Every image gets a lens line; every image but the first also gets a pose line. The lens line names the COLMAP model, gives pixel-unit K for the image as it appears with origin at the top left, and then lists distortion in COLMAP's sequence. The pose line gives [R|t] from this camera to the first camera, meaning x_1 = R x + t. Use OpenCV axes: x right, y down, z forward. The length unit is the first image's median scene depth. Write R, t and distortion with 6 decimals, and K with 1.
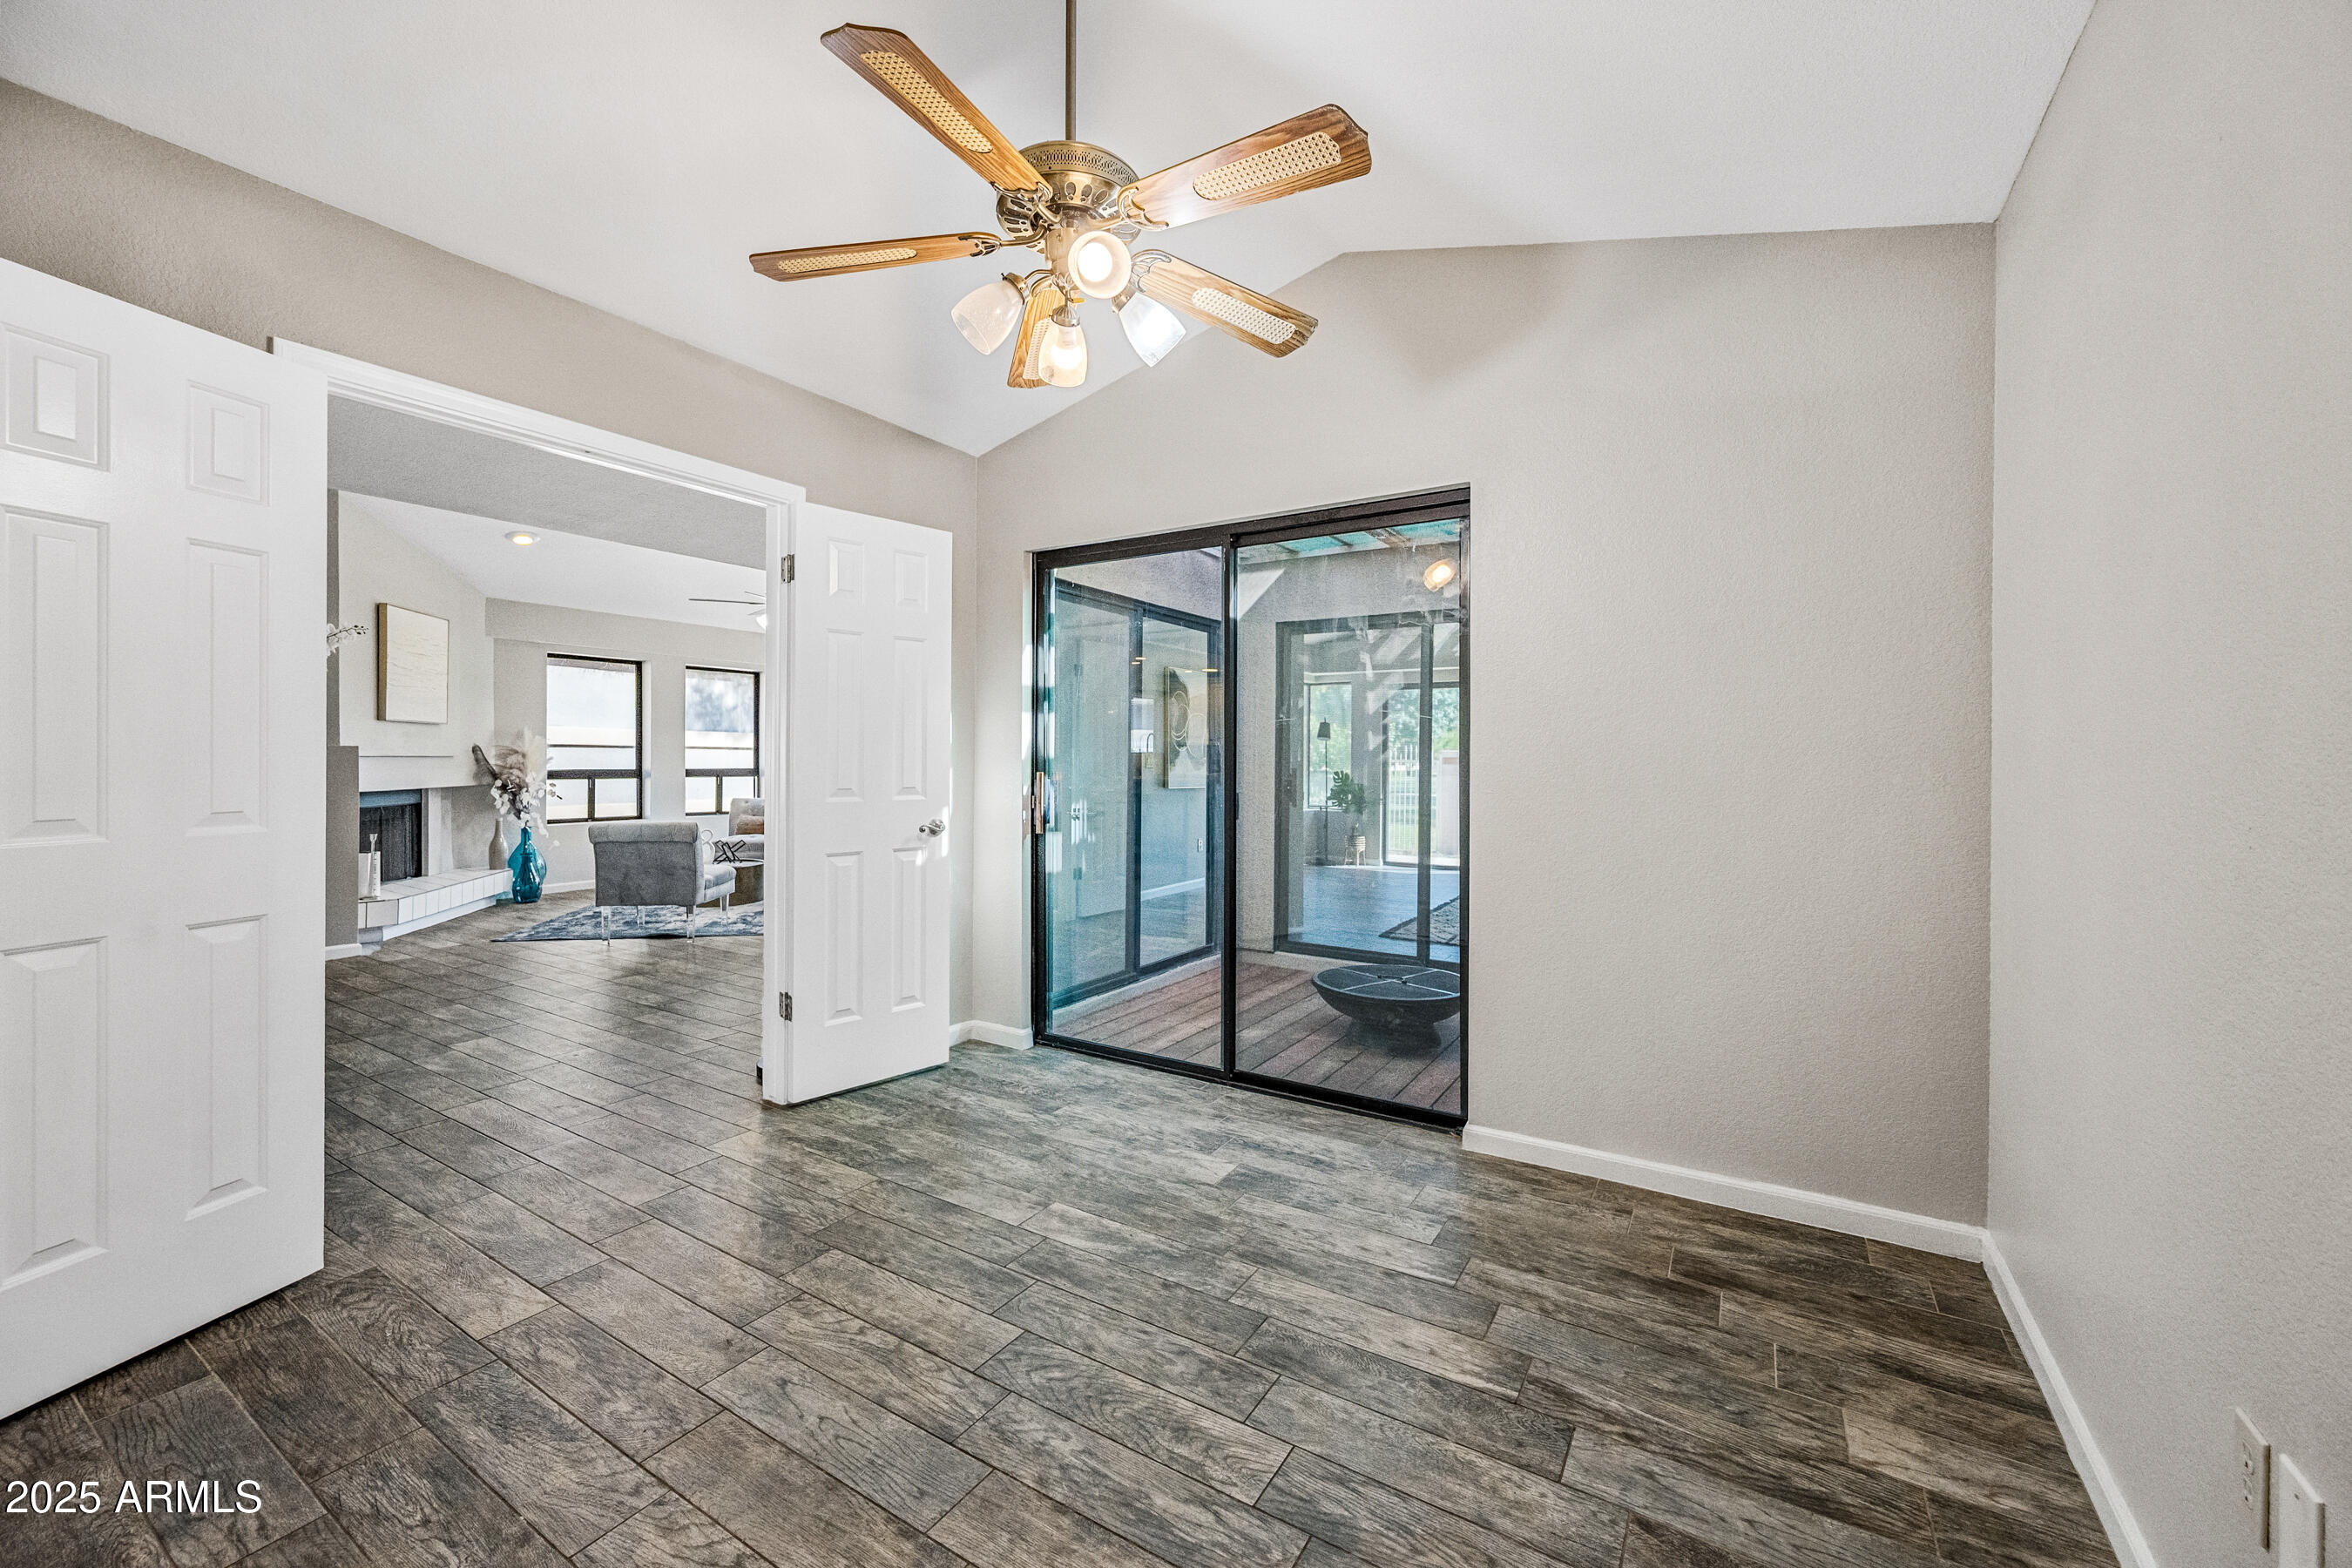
lens RADIAL K [[932.8, 0, 1183.7], [0, 932.8, 772.9], [0, 0, 1]] dist [0.000052, -0.000397]
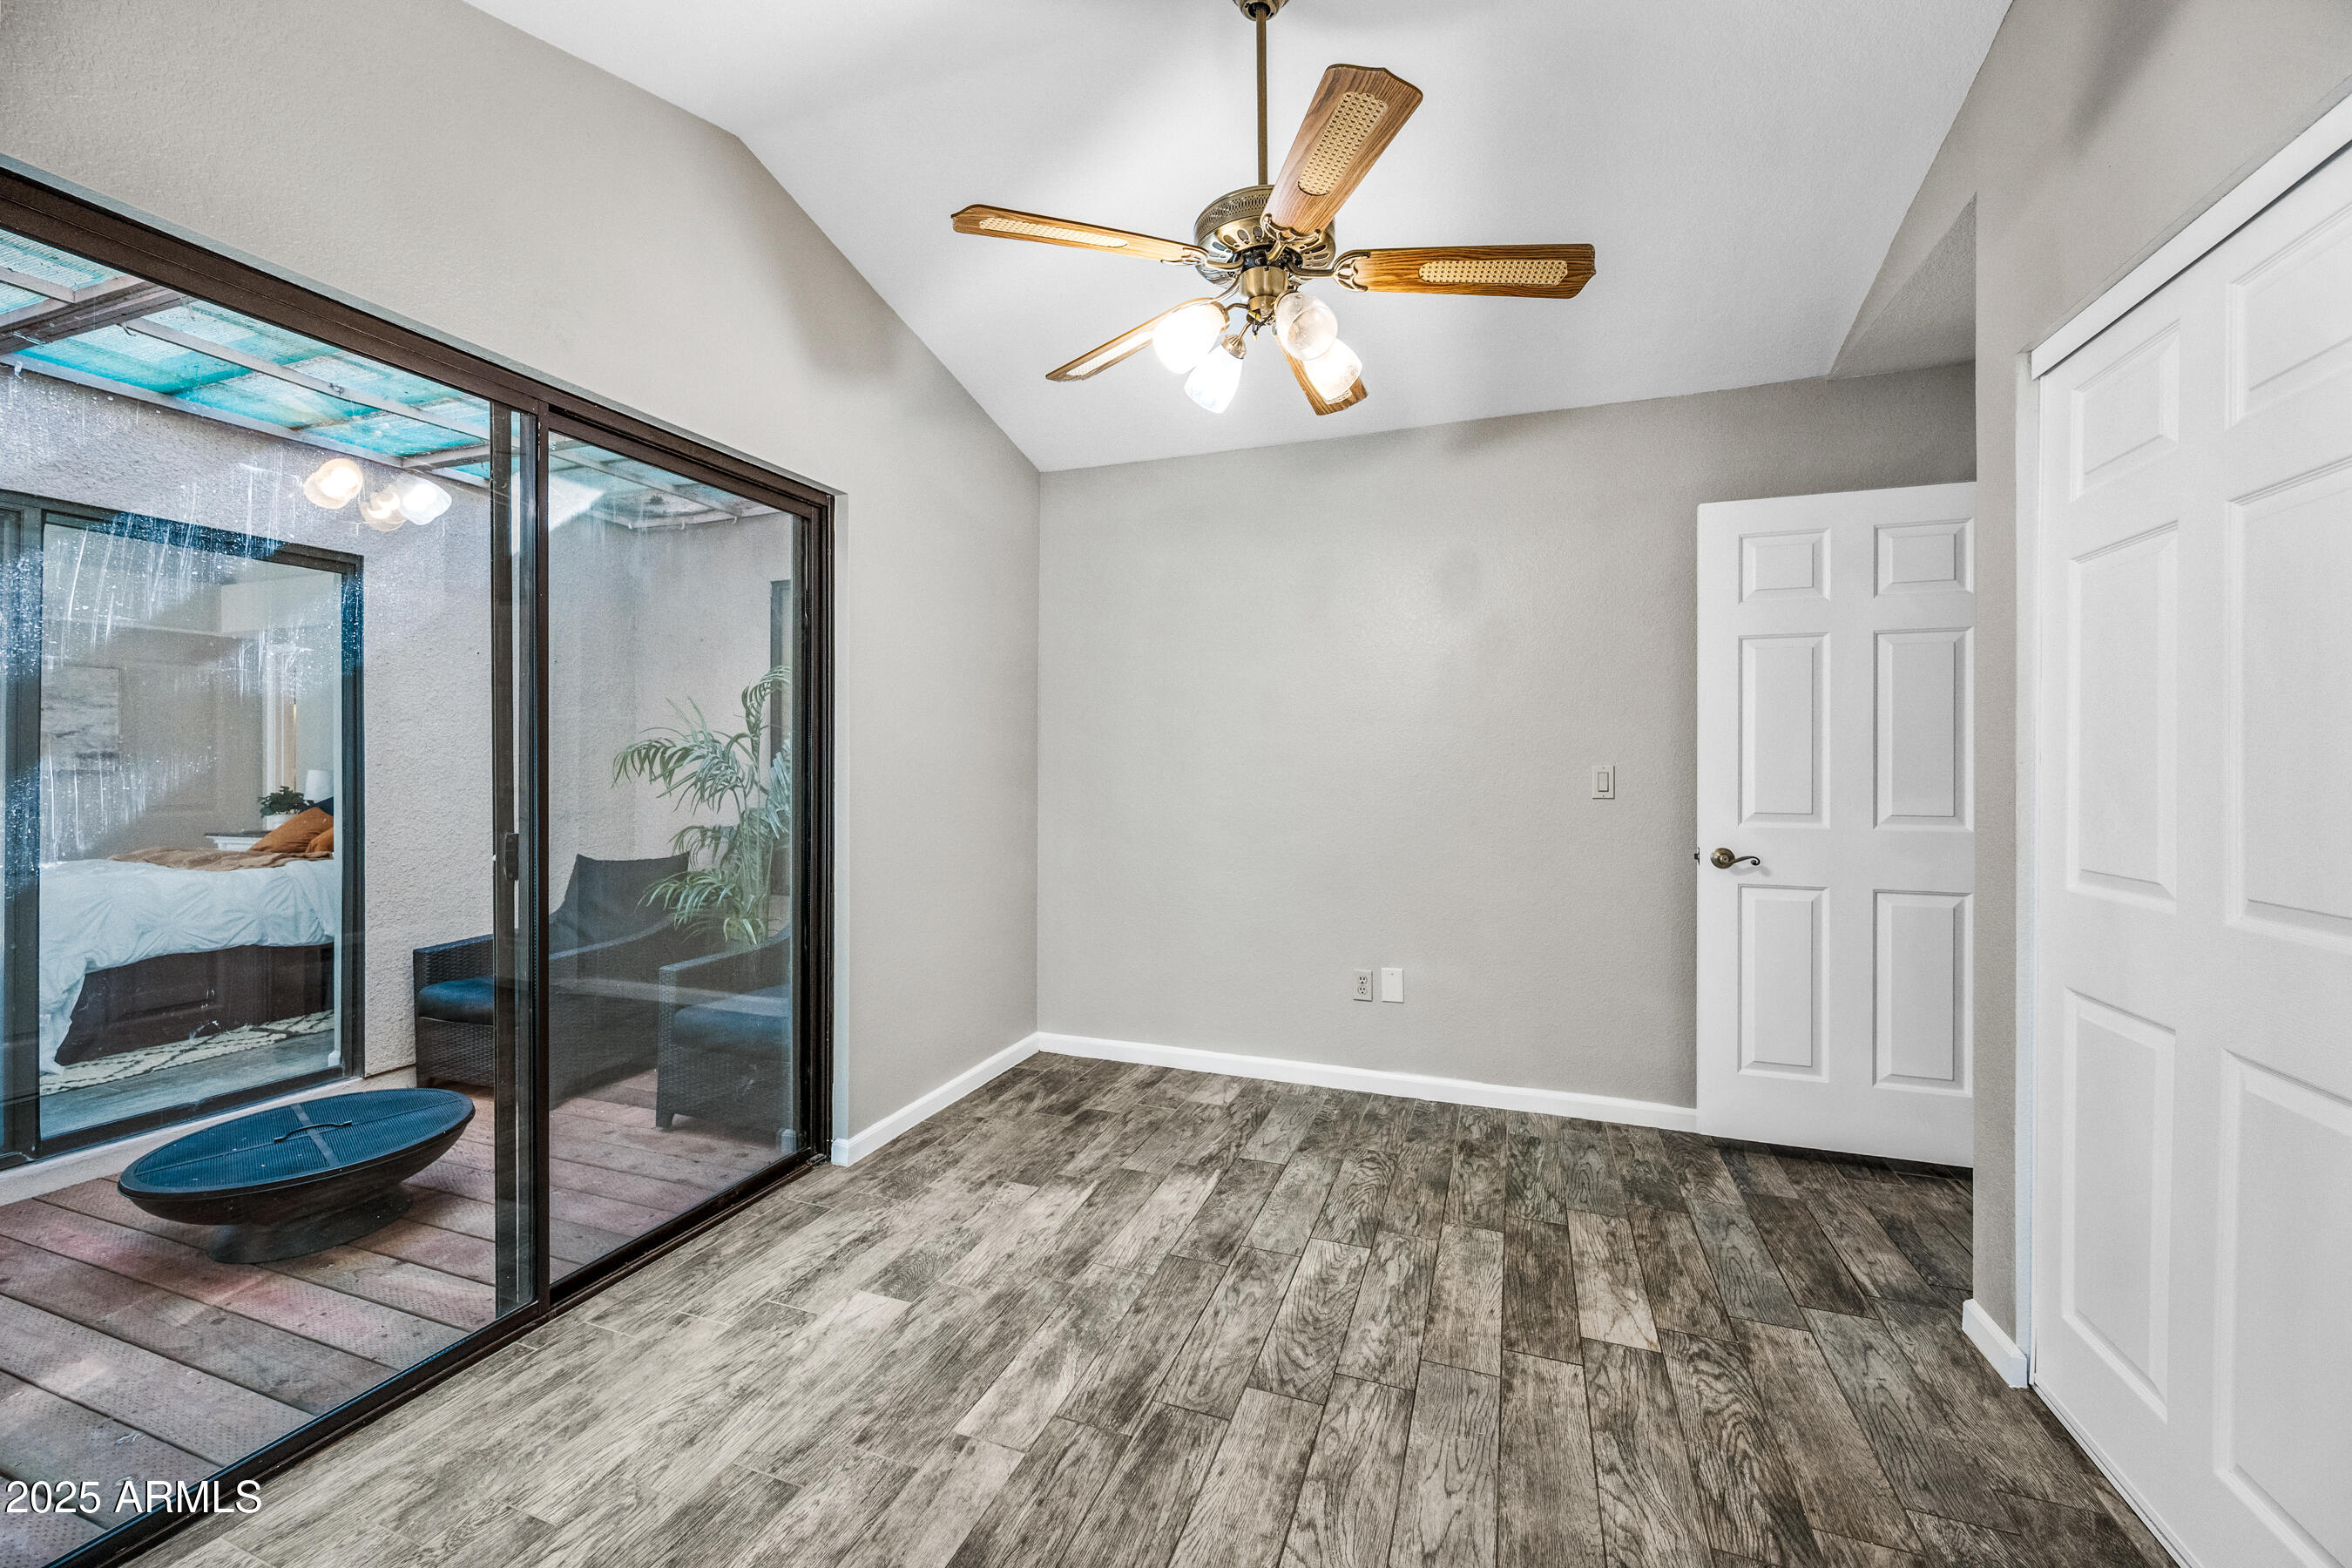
lens RADIAL K [[932.8, 0, 1180.0], [0, 932.8, 769.4], [0, 0, 1]] dist [0.000052, -0.000397]
pose [[-0.207493, -0.009011, 0.978195, -0.988833], [0.012229, 0.999856, 0.011804, -0.030205], [-0.978160, 0.014411, -0.207352, 1.160492]]
